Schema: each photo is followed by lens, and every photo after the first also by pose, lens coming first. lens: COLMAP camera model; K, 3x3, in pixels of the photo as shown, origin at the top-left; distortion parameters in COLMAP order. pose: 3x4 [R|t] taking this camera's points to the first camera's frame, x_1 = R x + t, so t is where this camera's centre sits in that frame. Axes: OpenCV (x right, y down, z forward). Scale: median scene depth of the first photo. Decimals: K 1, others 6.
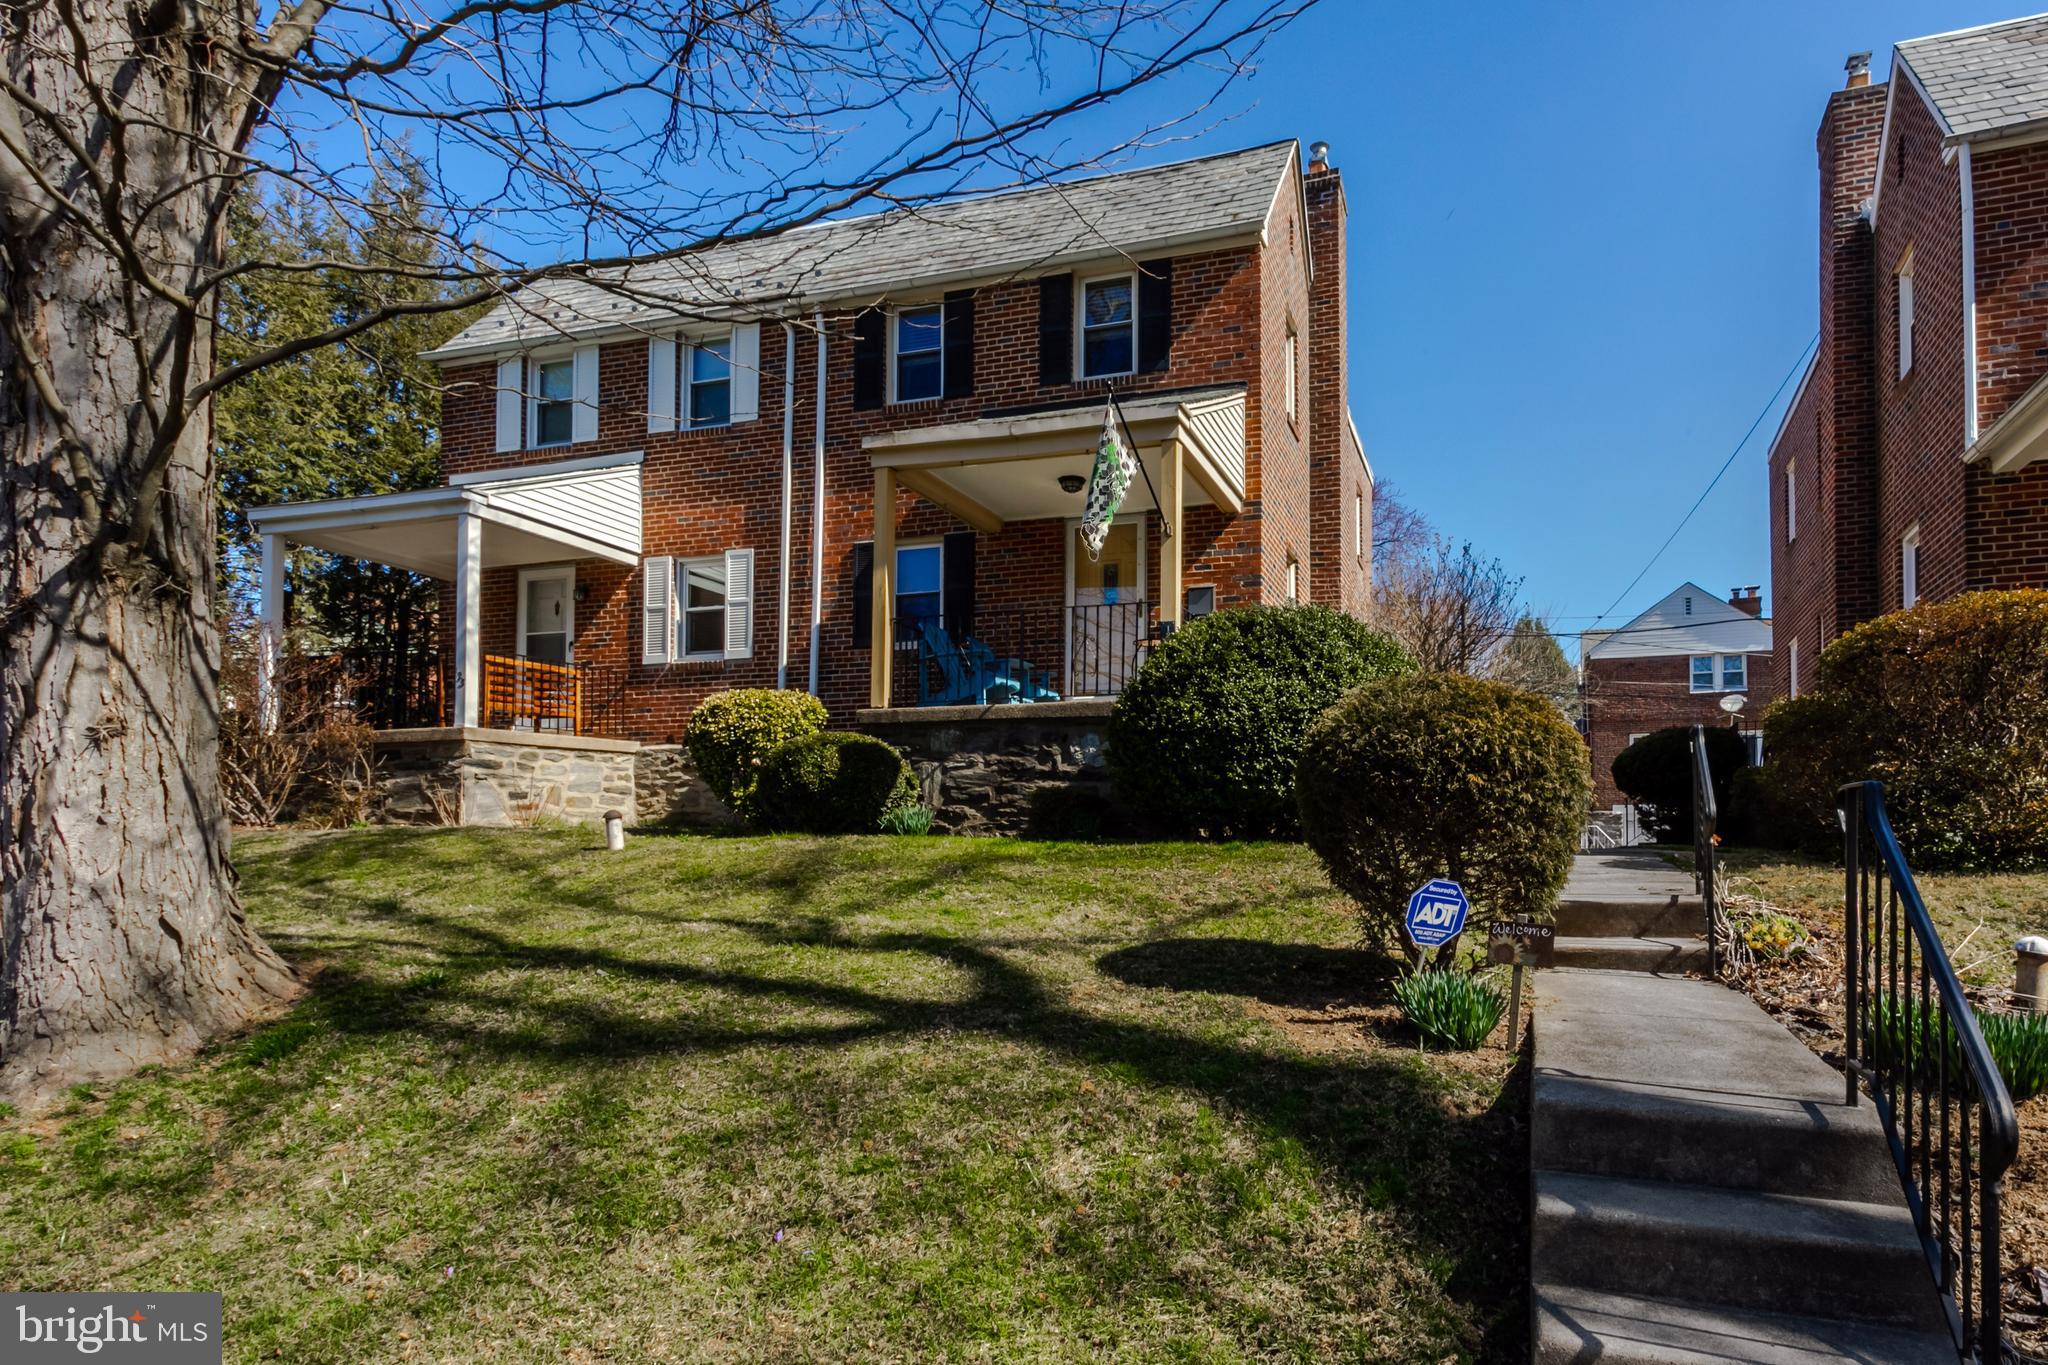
lens RADIAL K [[1042.8, 0, 1024.6], [0, 1042.8, 691.7], [0, 0, 1]] dist [0.005974, 0.000217]
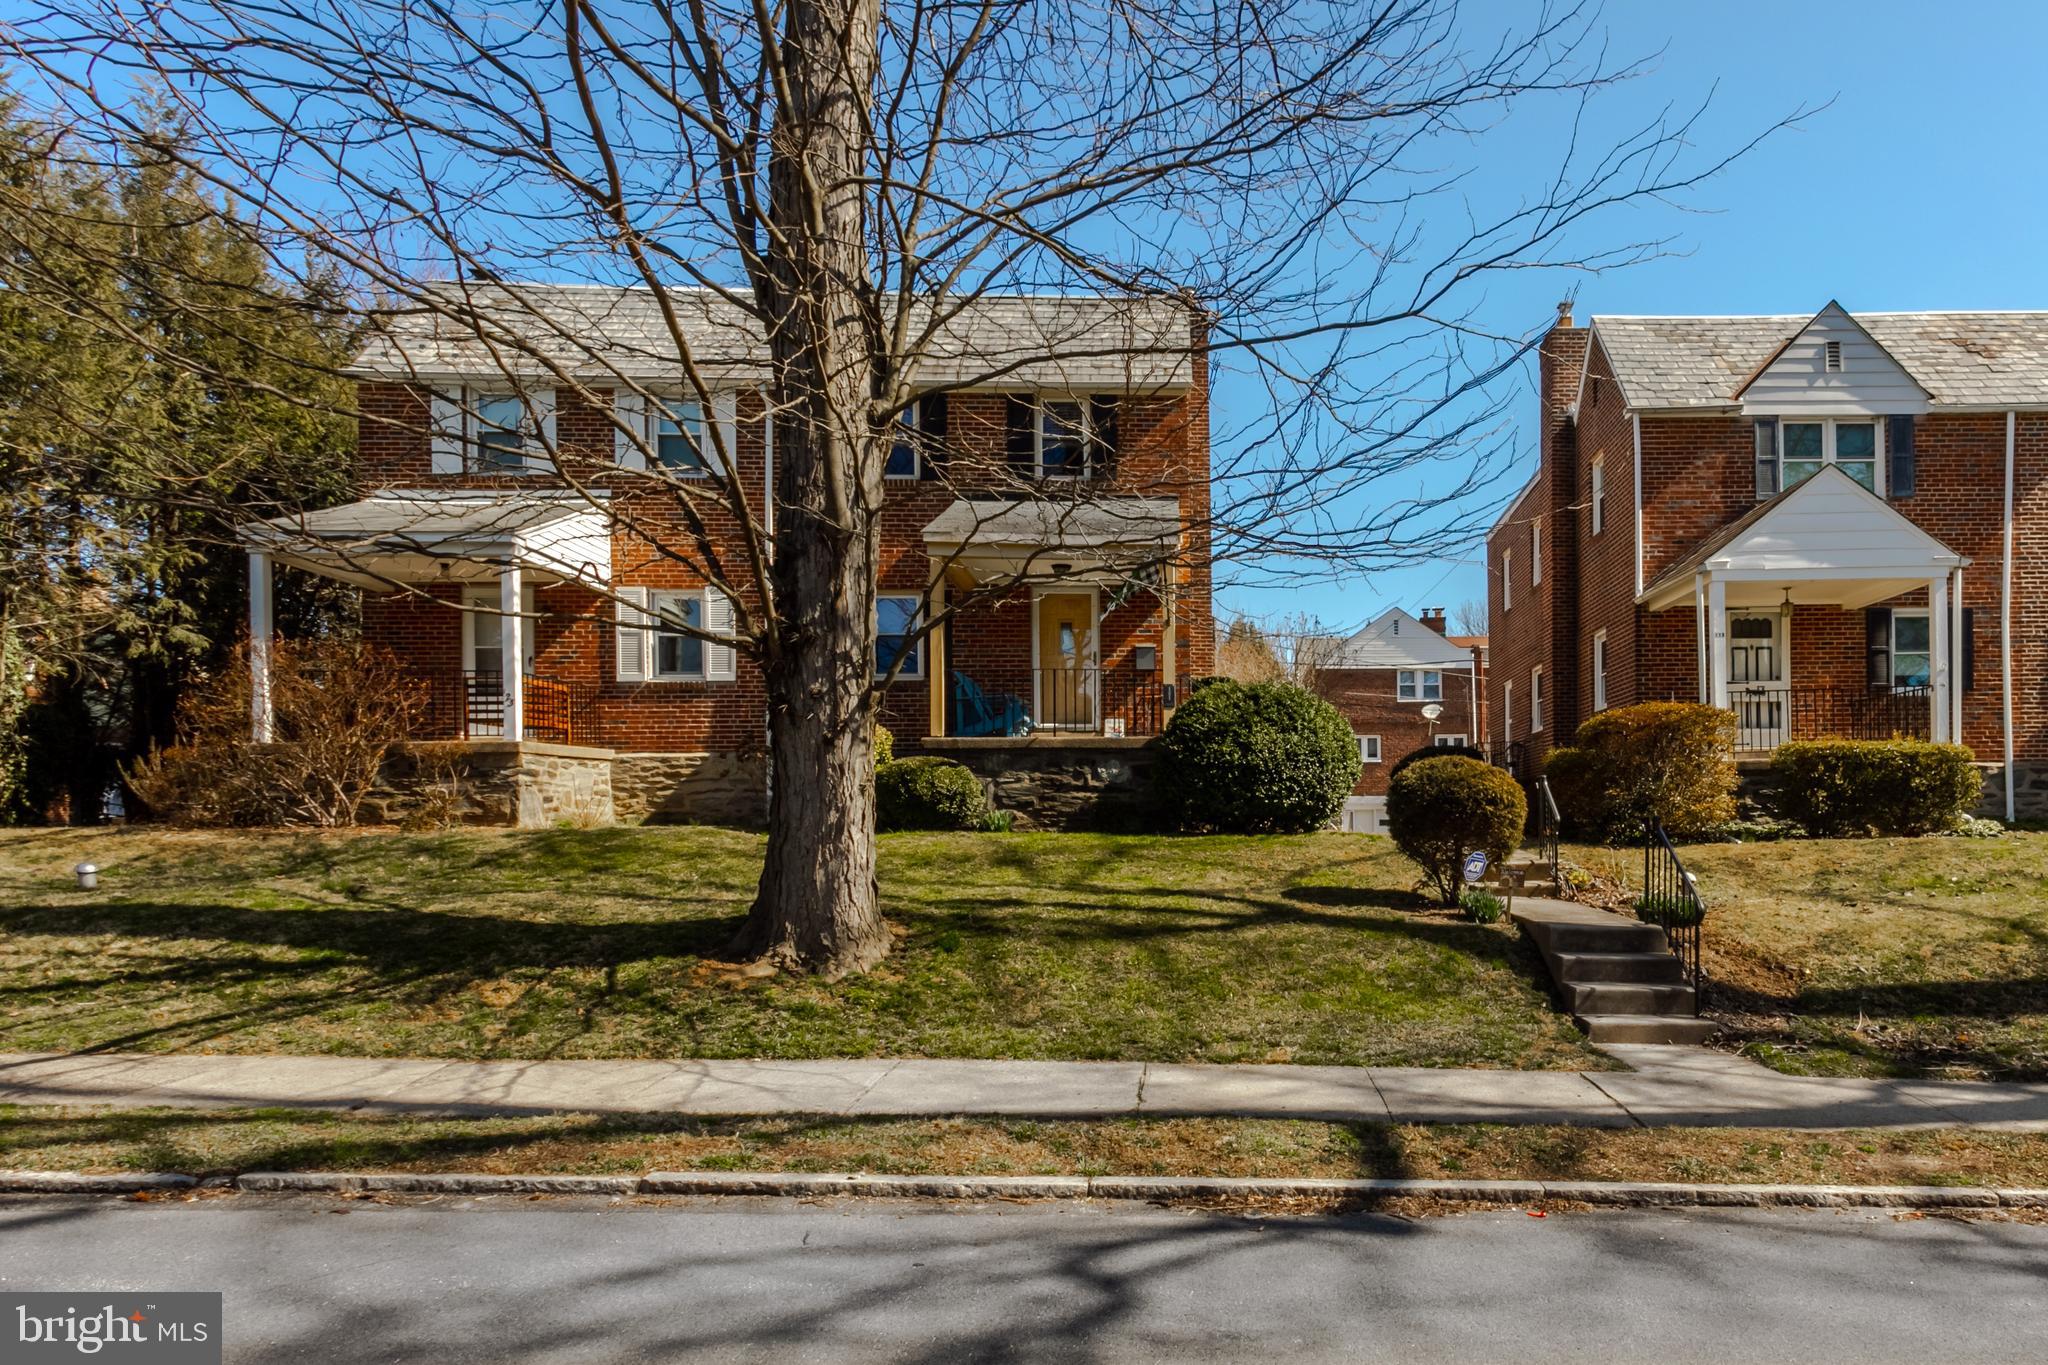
lens RADIAL K [[984.8, 0, 1024.0], [0, 984.8, 682.5], [0, 0, 1]] dist [0.004854, 0.000876]
pose [[0.978496, 0.020904, 0.205204, -0.274176], [-0.019291, 0.999765, -0.009856, -0.040882], [-0.205362, 0.005685, 0.978670, -0.247176]]
